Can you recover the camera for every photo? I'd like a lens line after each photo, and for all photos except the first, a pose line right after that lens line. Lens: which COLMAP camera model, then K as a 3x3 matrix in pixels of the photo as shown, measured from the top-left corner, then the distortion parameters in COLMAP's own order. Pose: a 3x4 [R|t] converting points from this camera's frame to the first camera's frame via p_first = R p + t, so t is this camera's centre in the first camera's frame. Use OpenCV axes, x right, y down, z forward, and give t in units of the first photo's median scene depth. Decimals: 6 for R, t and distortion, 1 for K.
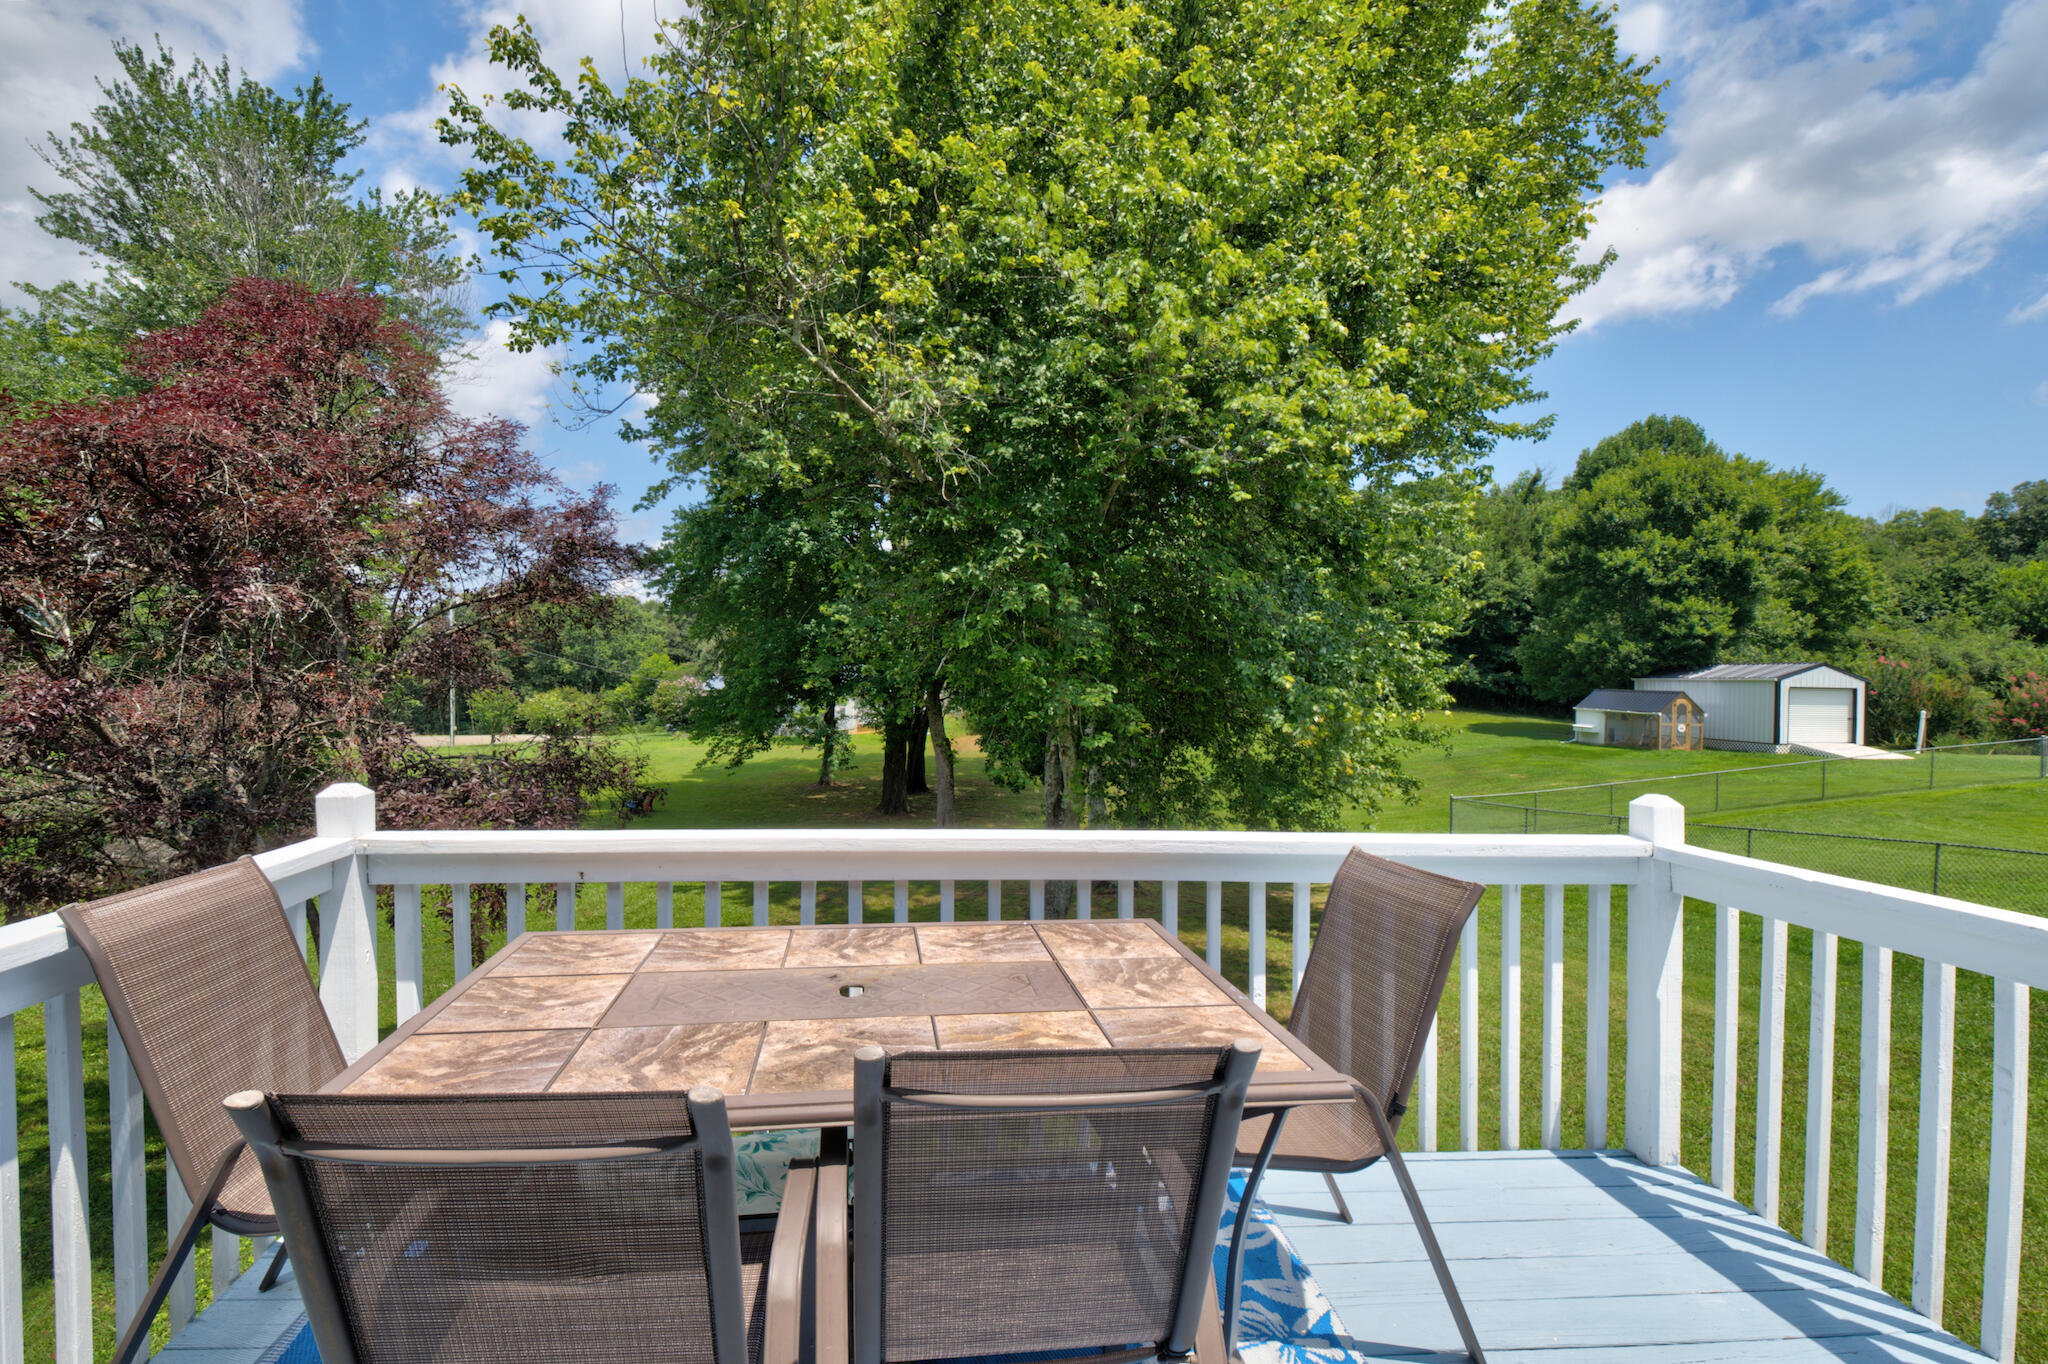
lens RADIAL K [[982.9, 0, 1030.3], [0, 982.9, 709.1], [0, 0, 1]] dist [0.026834, -0.018958]
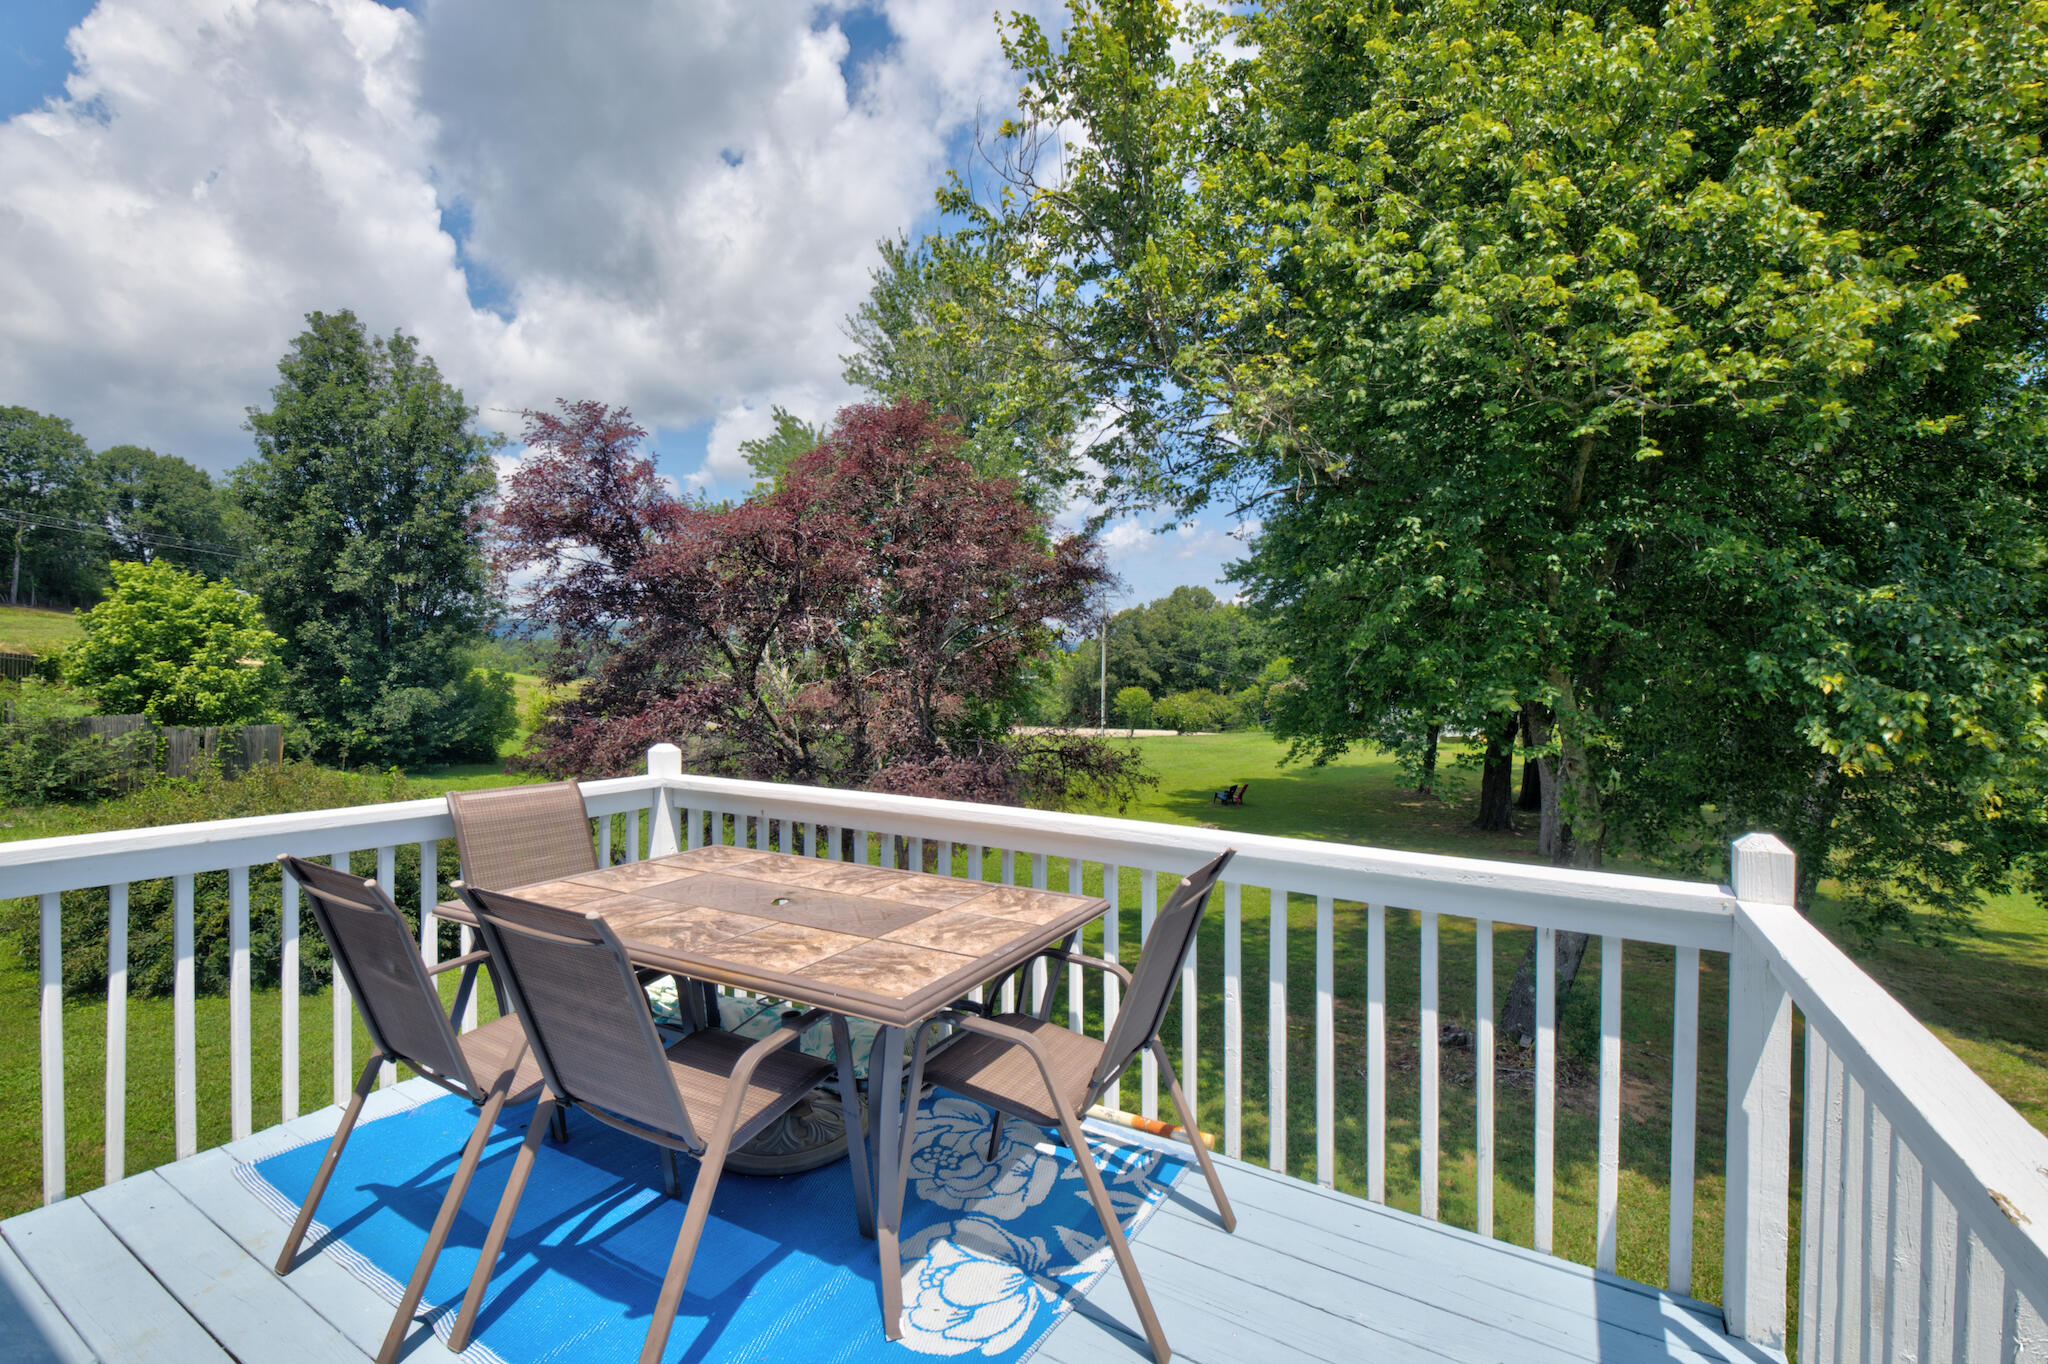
lens RADIAL K [[976.4, 0, 1020.9], [0, 976.4, 712.2], [0, 0, 1]] dist [0.001119, 0.000049]
pose [[0.776887, 0.018110, -0.629380, 0.285526], [-0.017956, 0.999817, 0.006604, 0.001742], [0.629384, 0.006171, 0.777070, 0.044684]]
